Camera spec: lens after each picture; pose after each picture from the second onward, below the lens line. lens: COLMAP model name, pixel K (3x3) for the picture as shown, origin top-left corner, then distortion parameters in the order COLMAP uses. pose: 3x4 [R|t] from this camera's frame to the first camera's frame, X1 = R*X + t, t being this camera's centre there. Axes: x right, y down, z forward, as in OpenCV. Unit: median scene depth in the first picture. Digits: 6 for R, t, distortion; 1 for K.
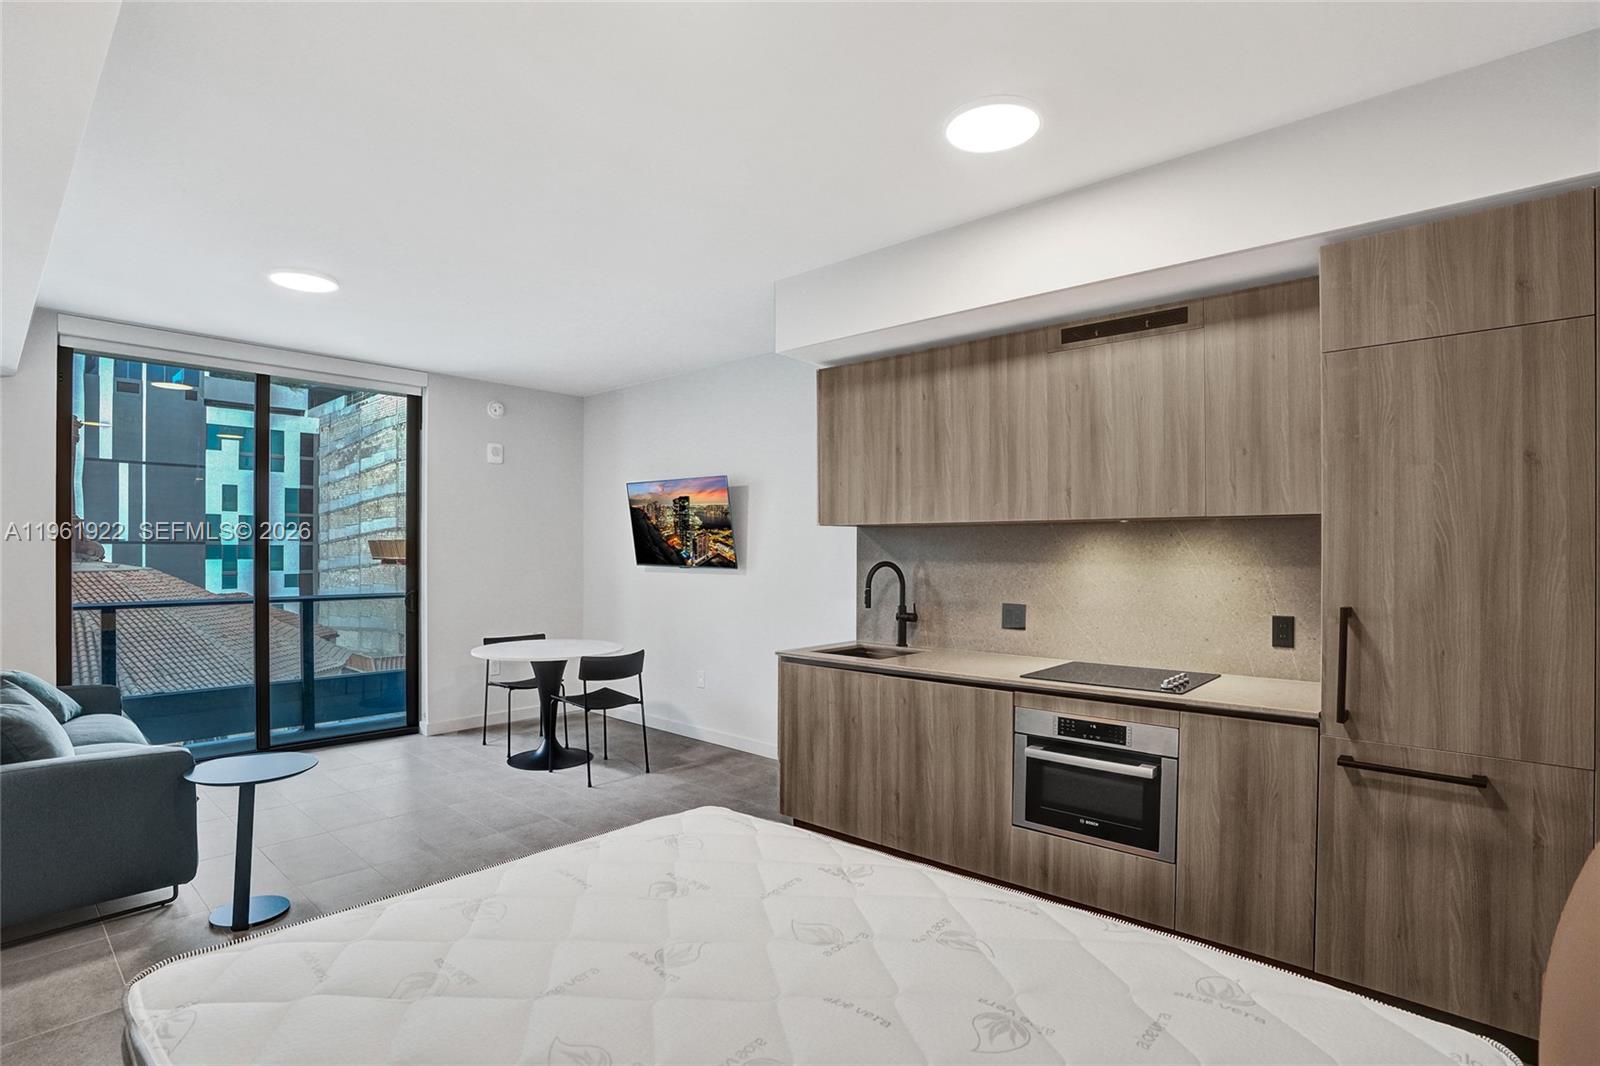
lens RADIAL K [[796.6, 0, 800.0], [0, 796.6, 556.2], [0, 0, 1]] dist [-0.068304, 0.028460]
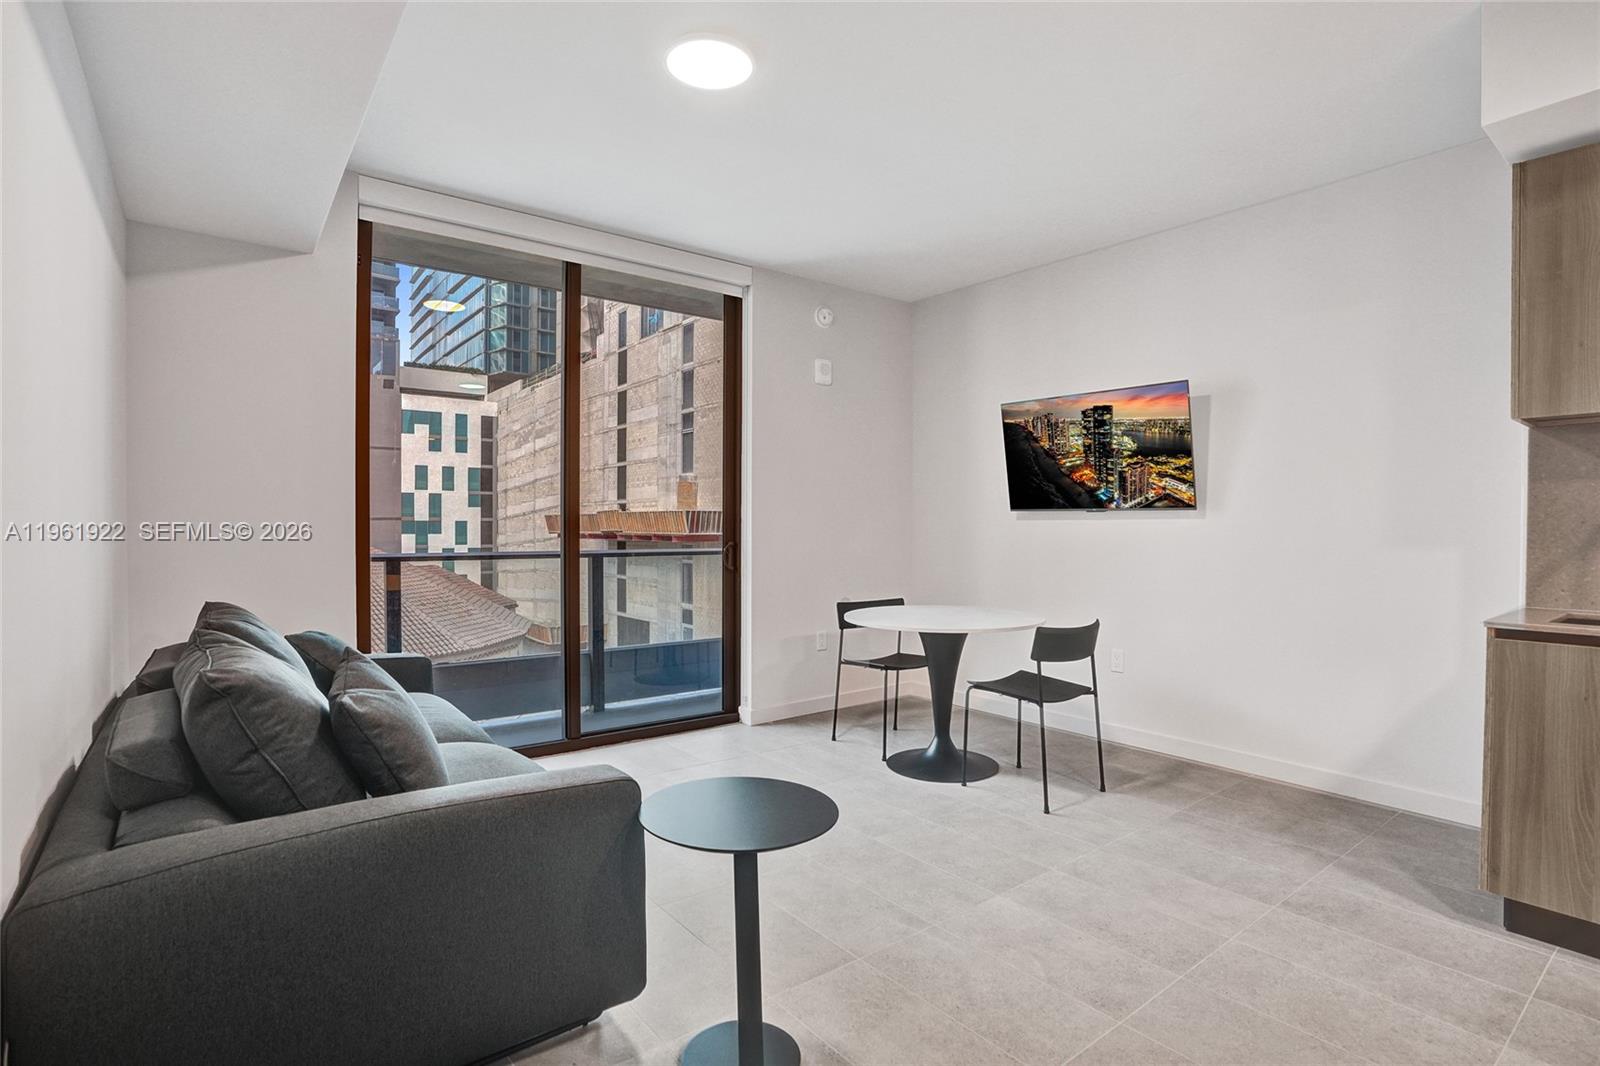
lens RADIAL K [[787.3, 0, 798.2], [0, 787.3, 542.9], [0, 0, 1]] dist [-0.071163, 0.025901]
pose [[0.984728, 0.002980, -0.174075, -0.432552], [-0.001051, 0.999937, 0.011169, 0.053215], [0.174097, -0.010815, 0.984669, 0.338393]]
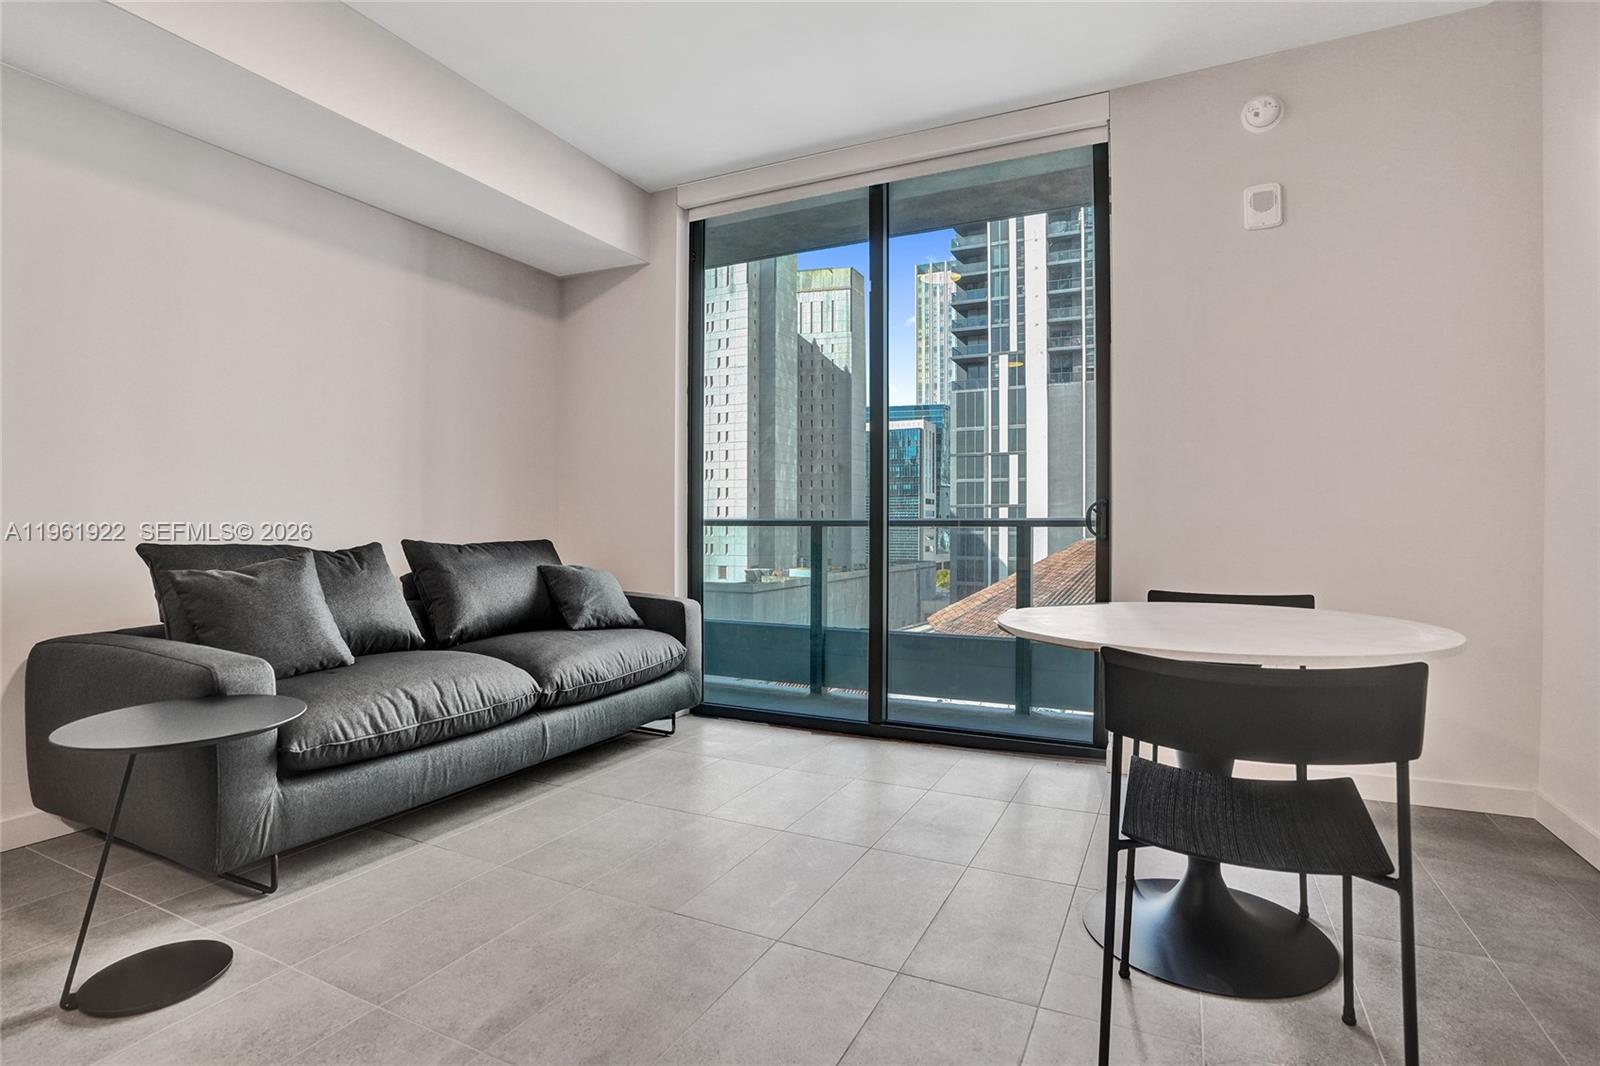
lens RADIAL K [[785.9, 0, 805.7], [0, 785.9, 525.7], [0, 0, 1]] dist [-0.066444, 0.025118]
pose [[0.281260, -0.005675, -0.959615, -0.046630], [-0.008889, 0.999924, -0.008519, 0.103128], [0.959590, 0.010926, 0.281189, 0.973480]]
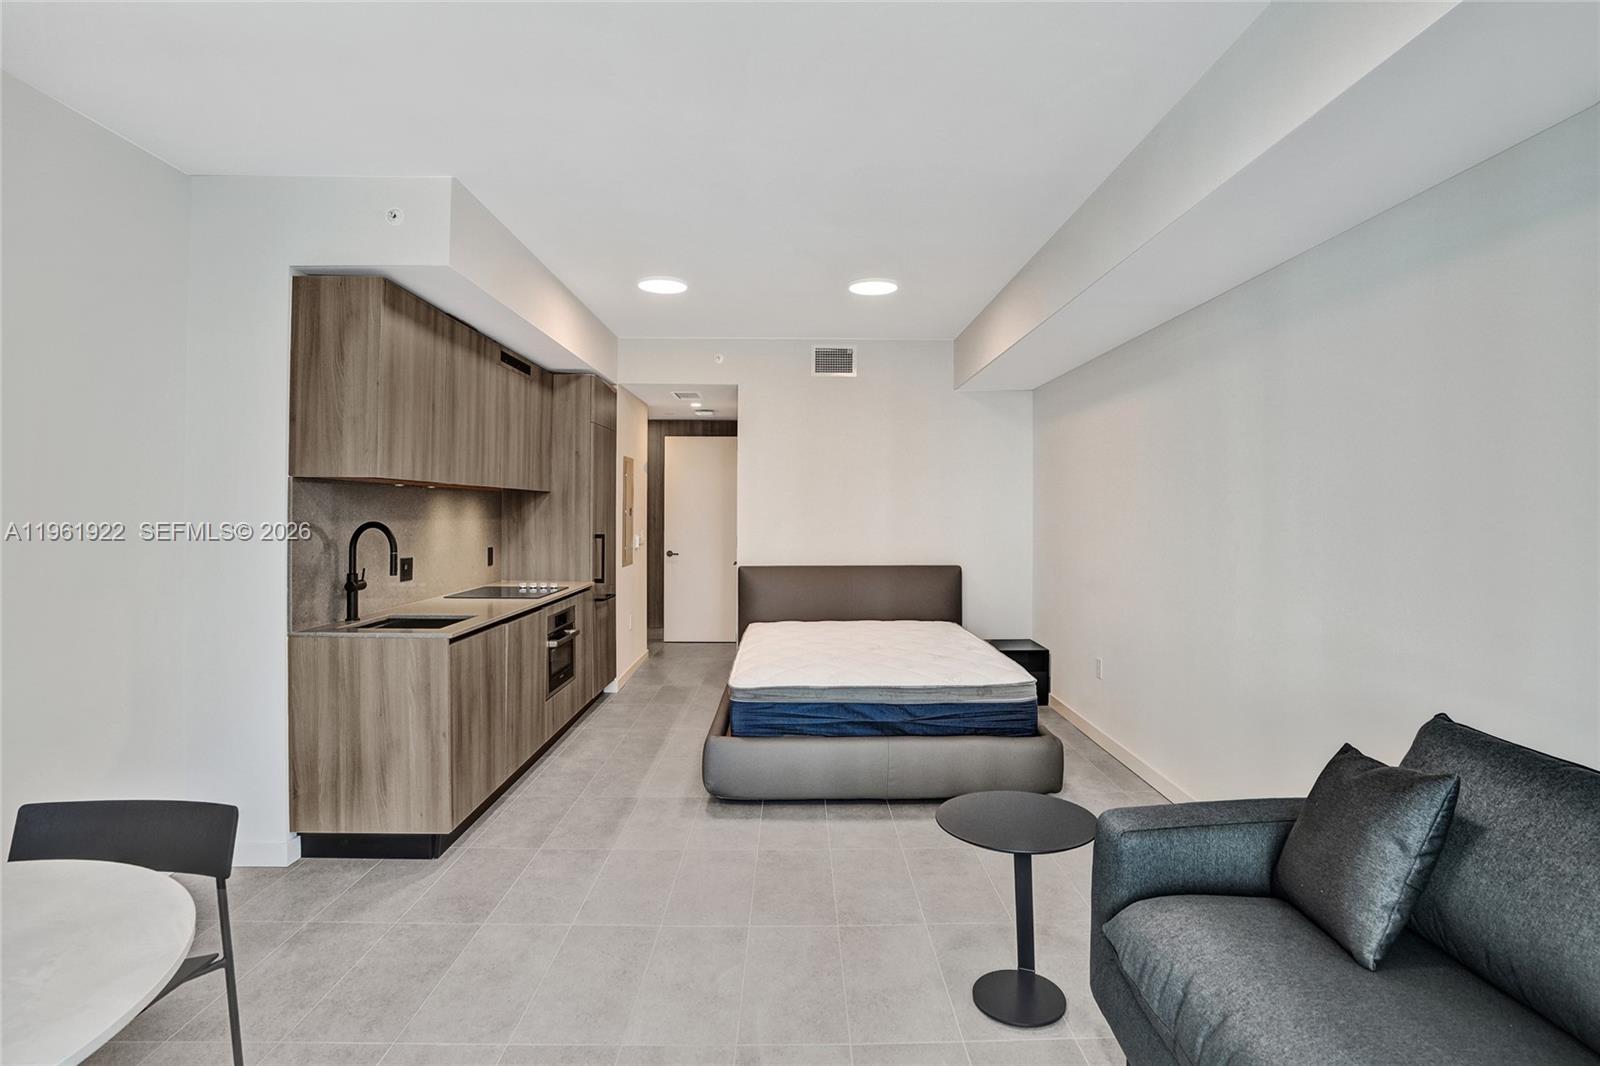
lens RADIAL K [[785.9, 0, 805.7], [0, 785.9, 525.7], [0, 0, 1]] dist [-0.066444, 0.025118]
pose [[-0.681558, -0.018762, 0.731523, -0.831527], [-0.000408, 0.999681, 0.025261, -0.010793], [-0.731764, 0.016918, -0.681348, 1.241361]]
